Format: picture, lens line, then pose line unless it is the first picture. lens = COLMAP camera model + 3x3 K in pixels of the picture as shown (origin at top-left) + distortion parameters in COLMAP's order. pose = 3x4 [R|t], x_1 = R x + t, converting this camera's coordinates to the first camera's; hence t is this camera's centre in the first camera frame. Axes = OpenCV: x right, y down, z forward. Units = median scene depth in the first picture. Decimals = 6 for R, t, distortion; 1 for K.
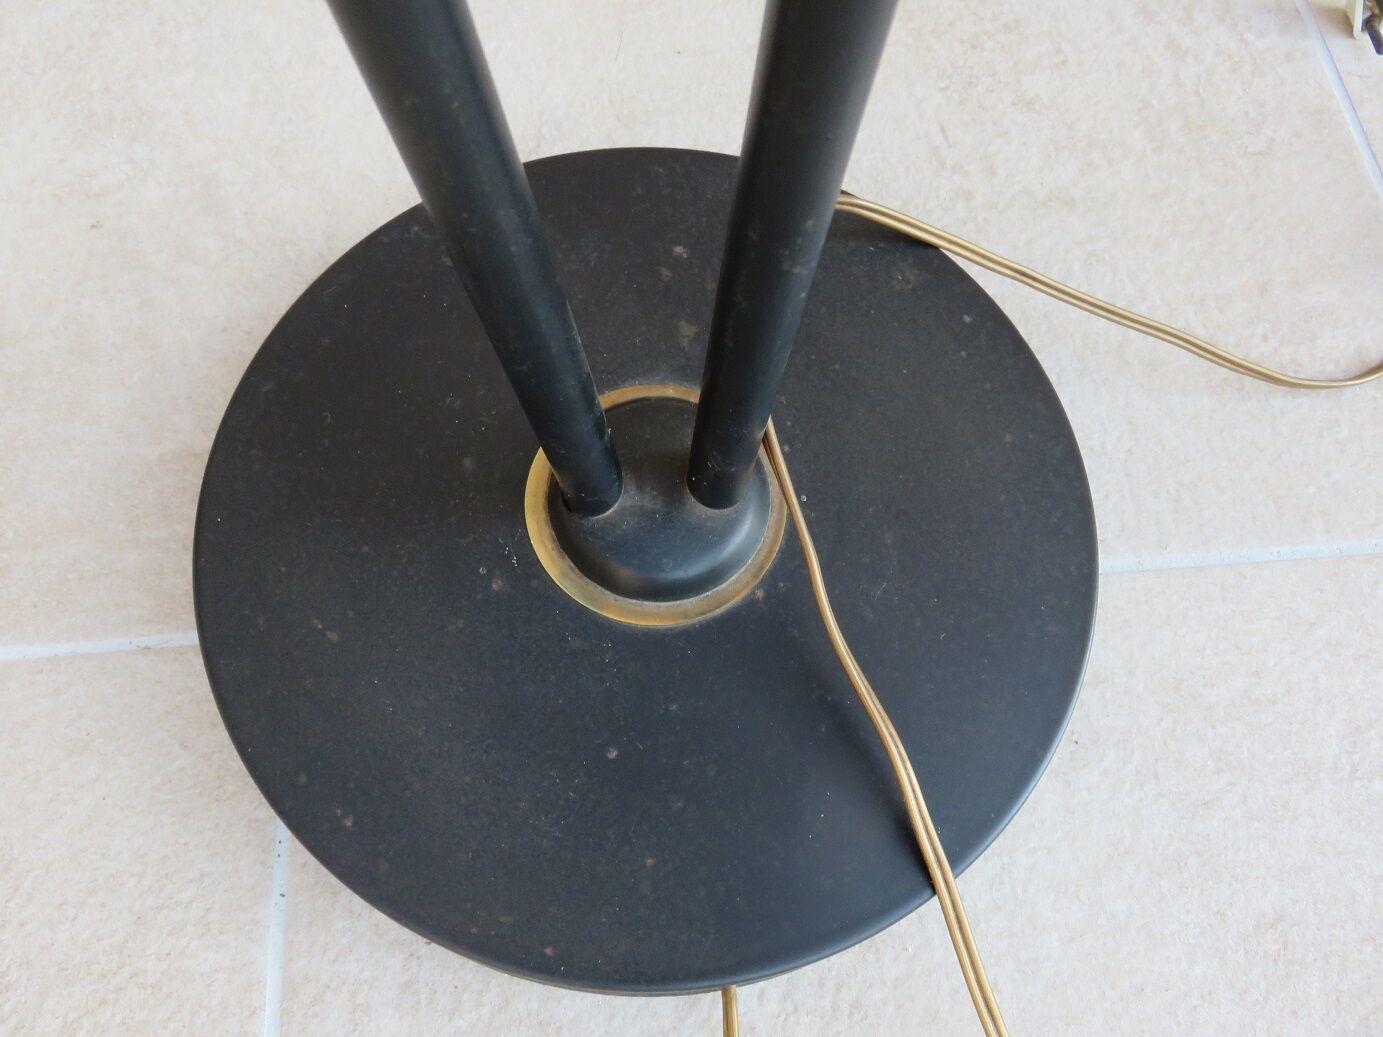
lens RADIAL K [[1033.7, 0, 687.6], [0, 1033.7, 514.0], [0, 0, 1]] dist [-0.007483, -0.003320]
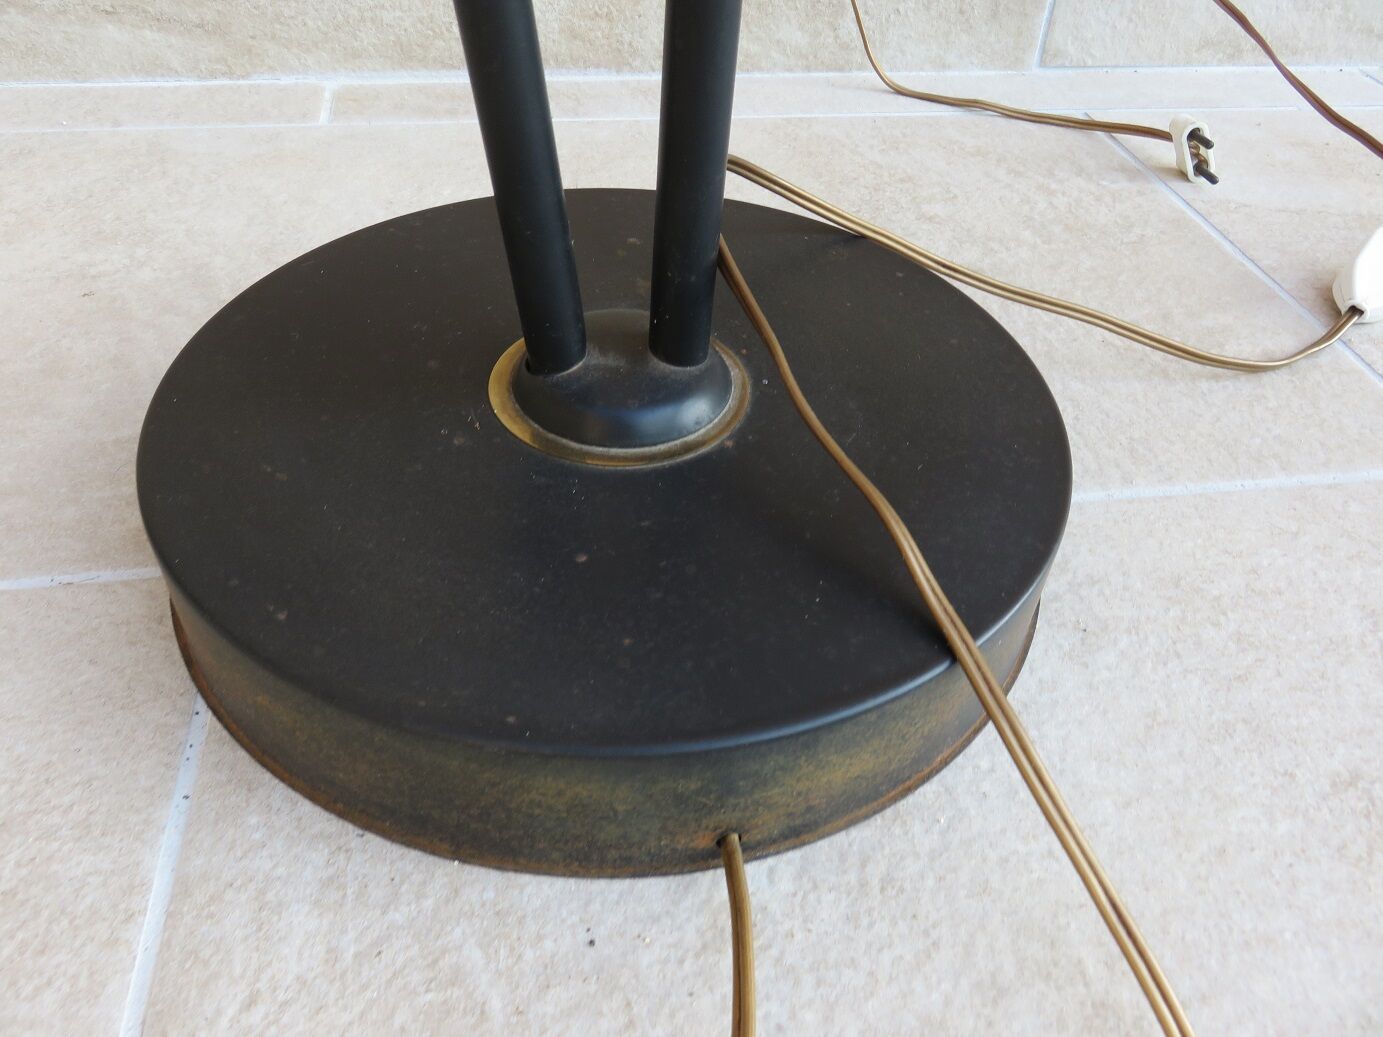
lens RADIAL K [[1033.7, 0, 692.0], [0, 1033.7, 518.1], [0, 0, 1]] dist [-0.007483, -0.003320]
pose [[0.997433, -0.046982, 0.054042, -0.020888], [0.065437, 0.904515, -0.421392, 0.530817], [-0.029083, 0.423847, 0.905267, 0.138813]]
